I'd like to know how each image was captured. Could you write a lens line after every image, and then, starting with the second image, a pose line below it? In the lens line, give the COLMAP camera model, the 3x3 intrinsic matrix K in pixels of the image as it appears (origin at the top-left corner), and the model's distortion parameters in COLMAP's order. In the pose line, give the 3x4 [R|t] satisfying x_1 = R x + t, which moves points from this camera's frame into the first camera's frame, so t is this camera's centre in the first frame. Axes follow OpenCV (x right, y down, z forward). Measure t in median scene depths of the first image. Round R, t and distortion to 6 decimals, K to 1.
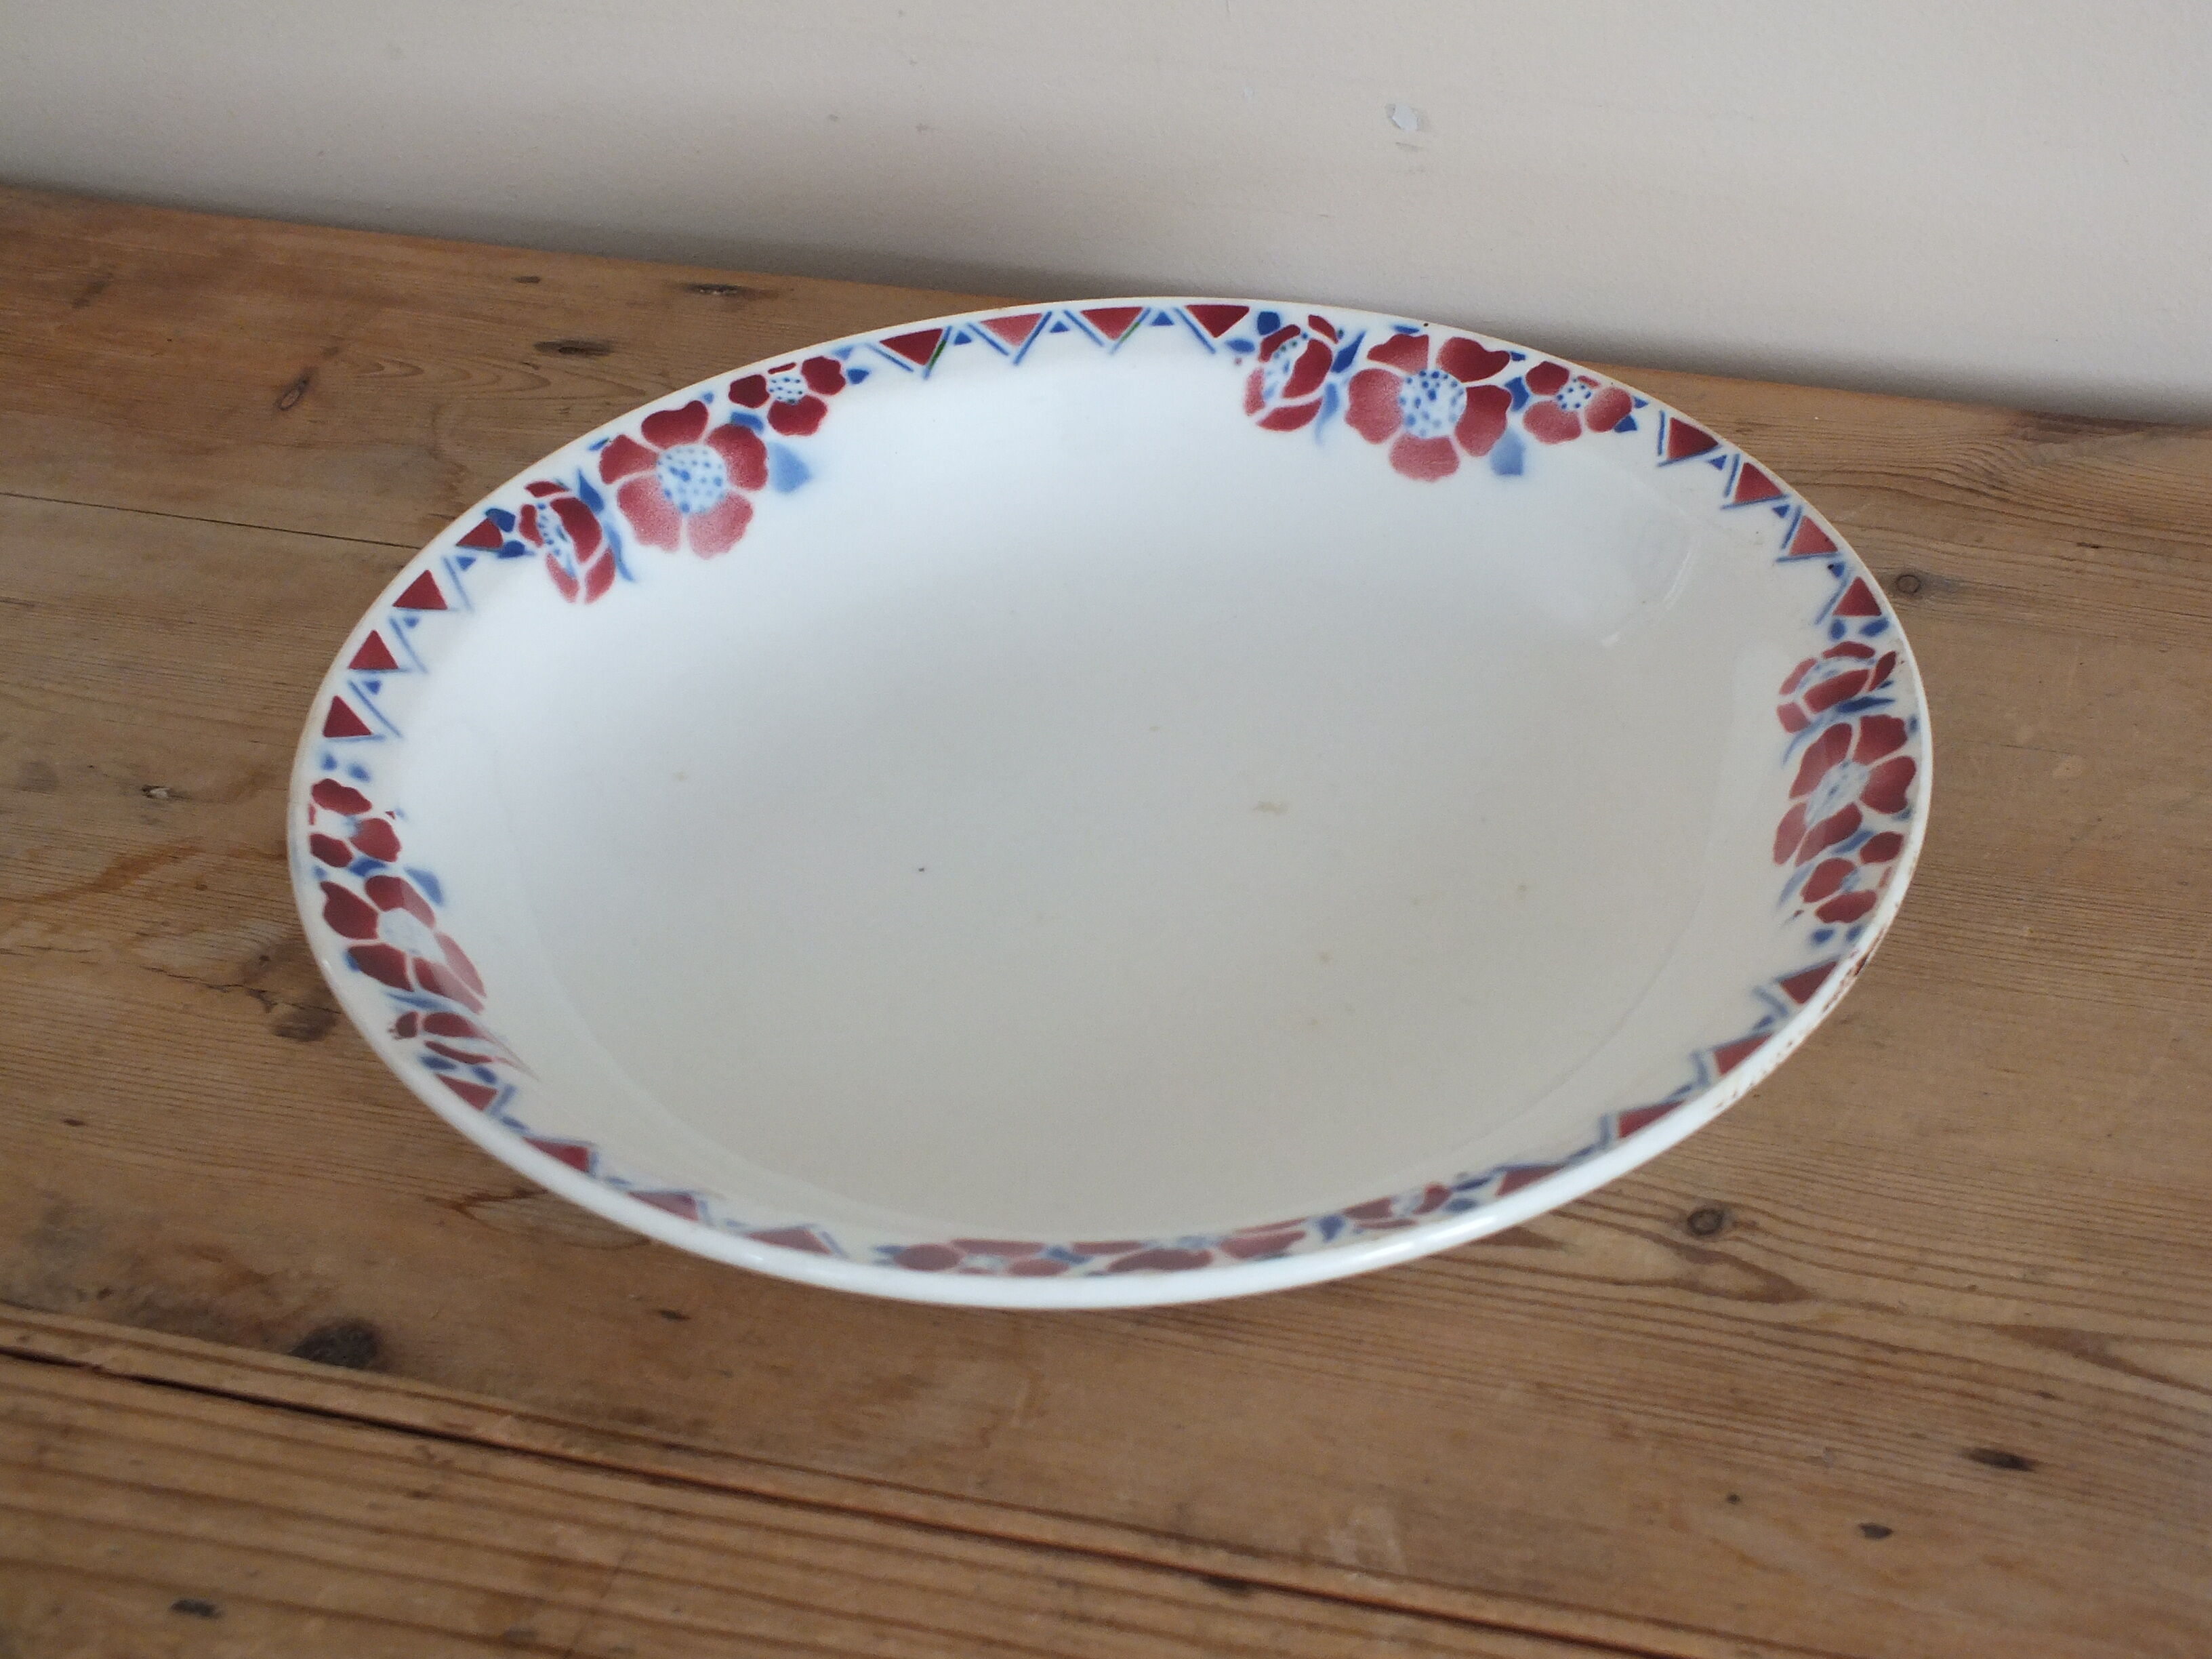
lens RADIAL K [[3013.0, 0, 1106.0], [0, 3013.0, 829.5], [0, 0, 1]] dist [-0.118390, 0.928299]
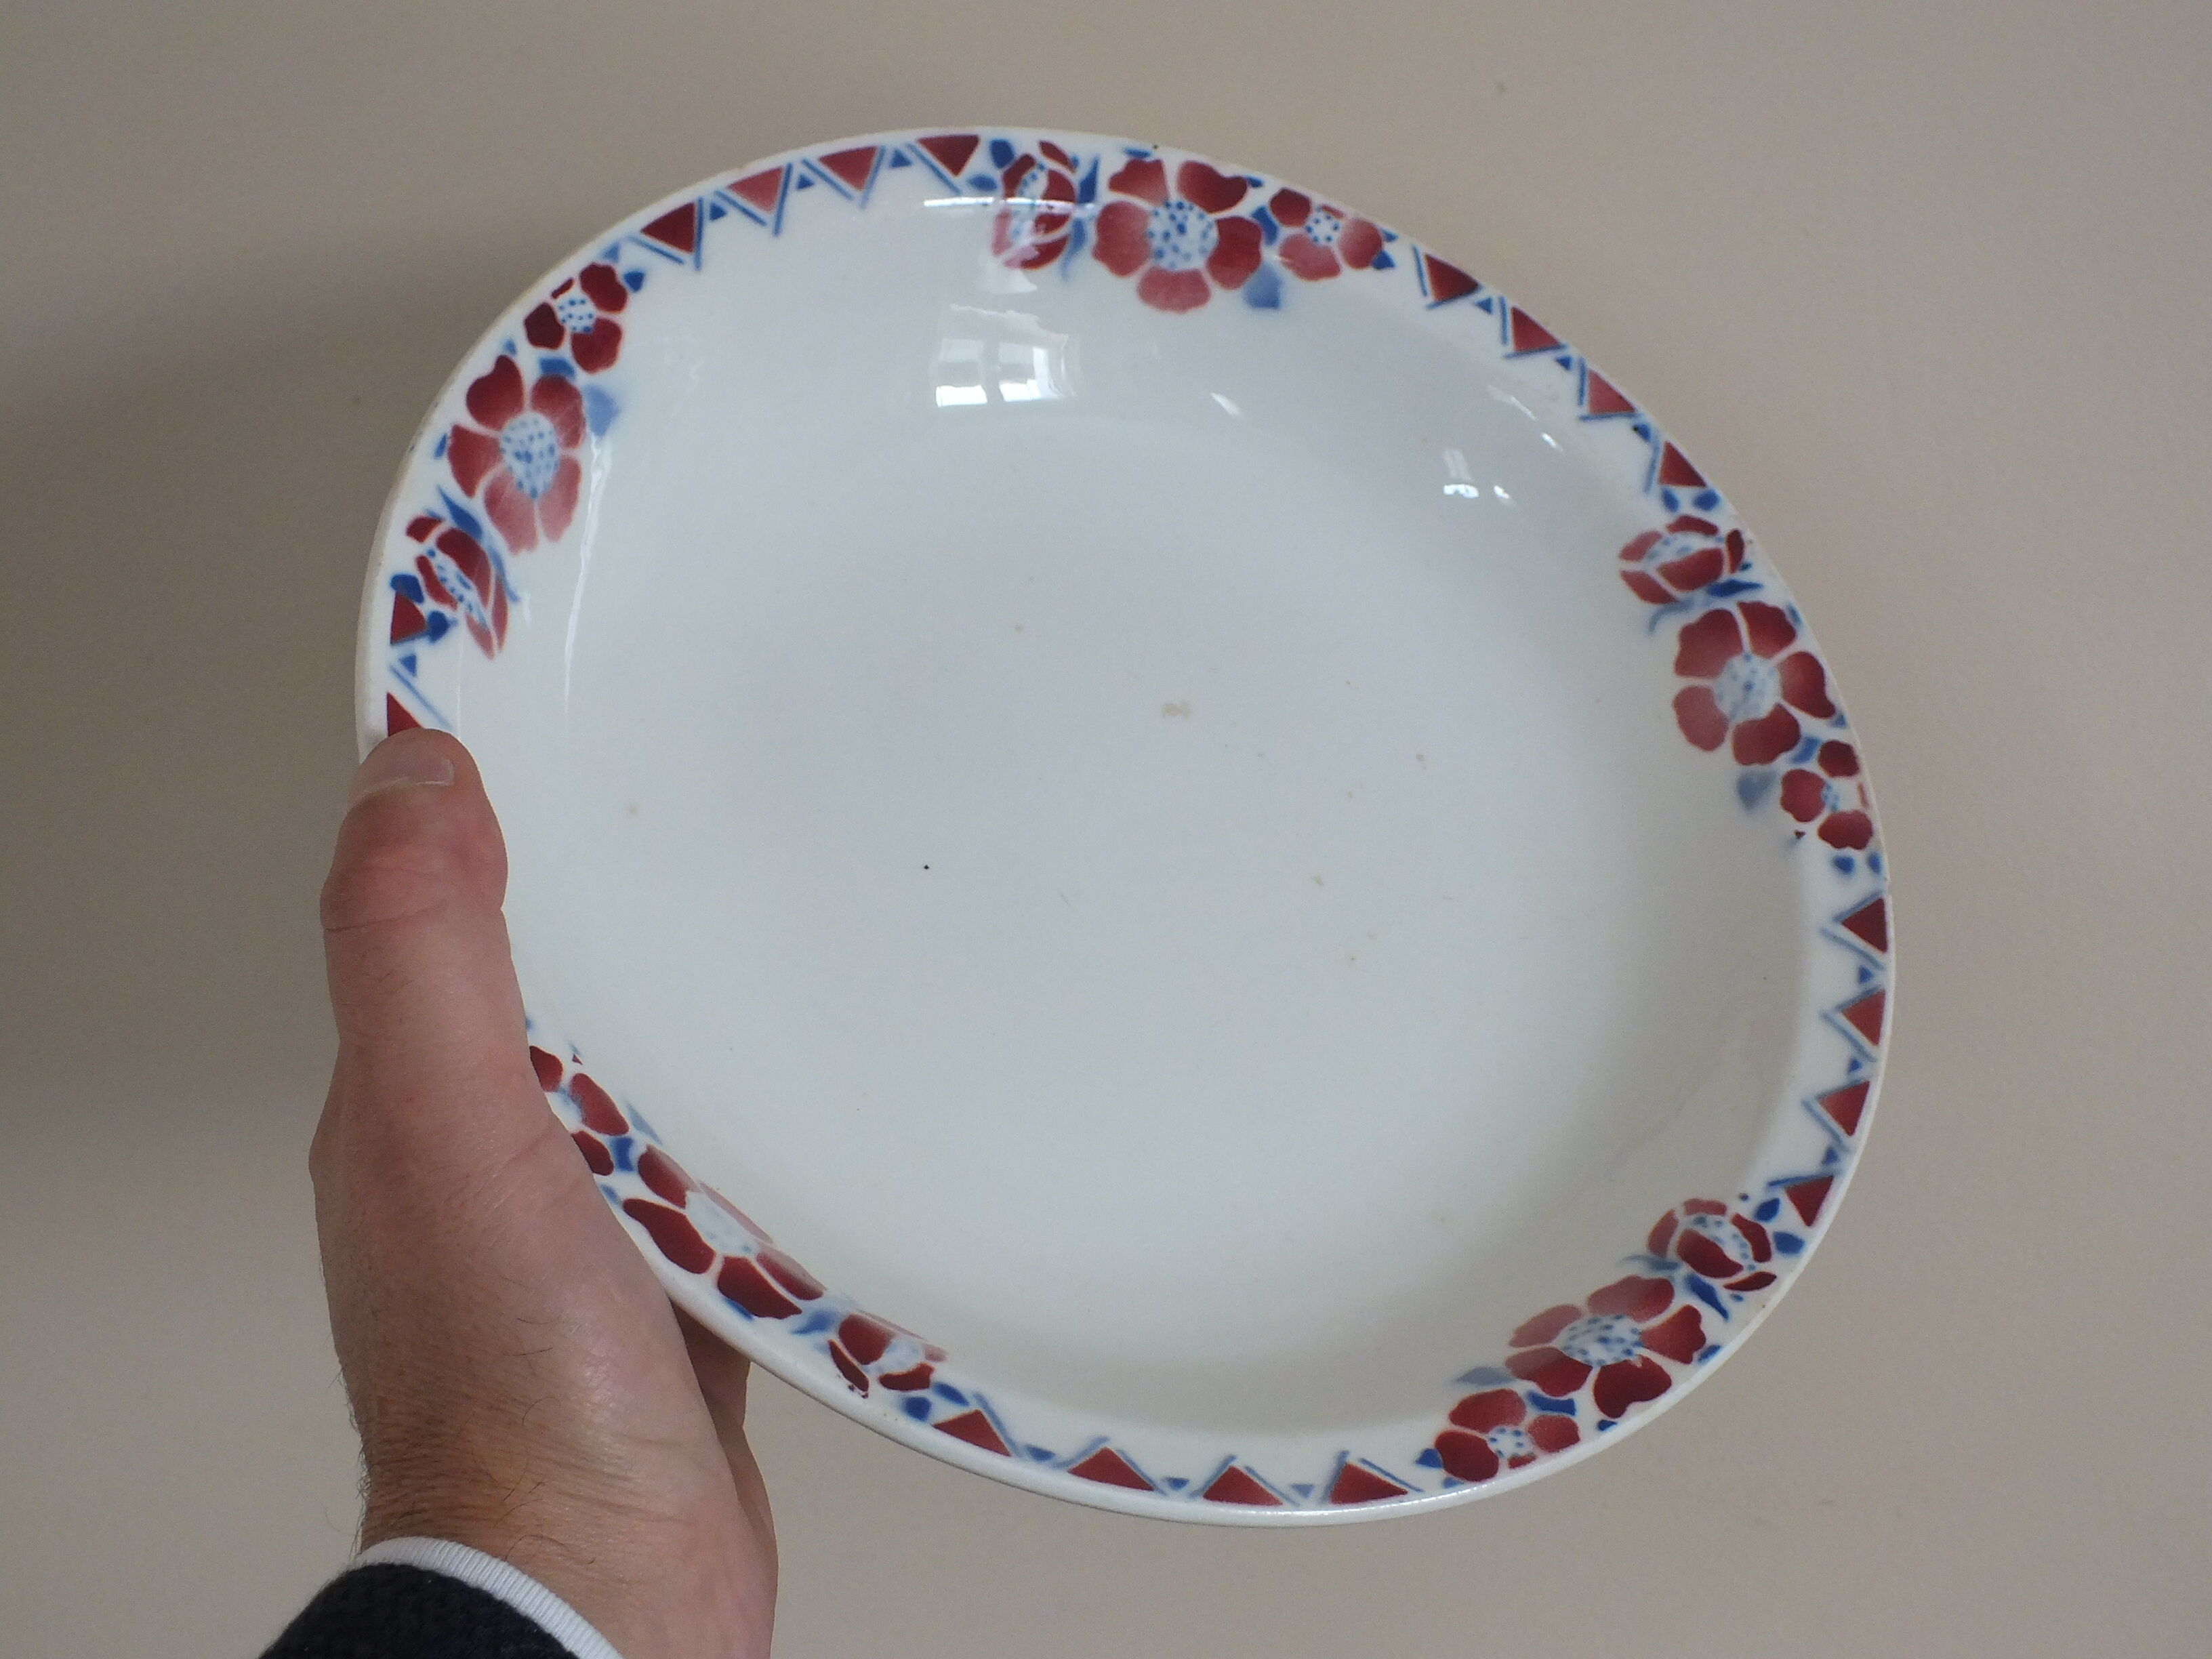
lens RADIAL K [[2462.9, 0, 1106.0], [0, 2462.9, 829.5], [0, 0, 1]] dist [-0.007878, -0.002014]
pose [[0.842805, -0.246850, 0.478273, -0.383654], [0.045139, 0.917909, 0.394215, -0.305694], [-0.536323, -0.310658, 0.784761, 0.317948]]
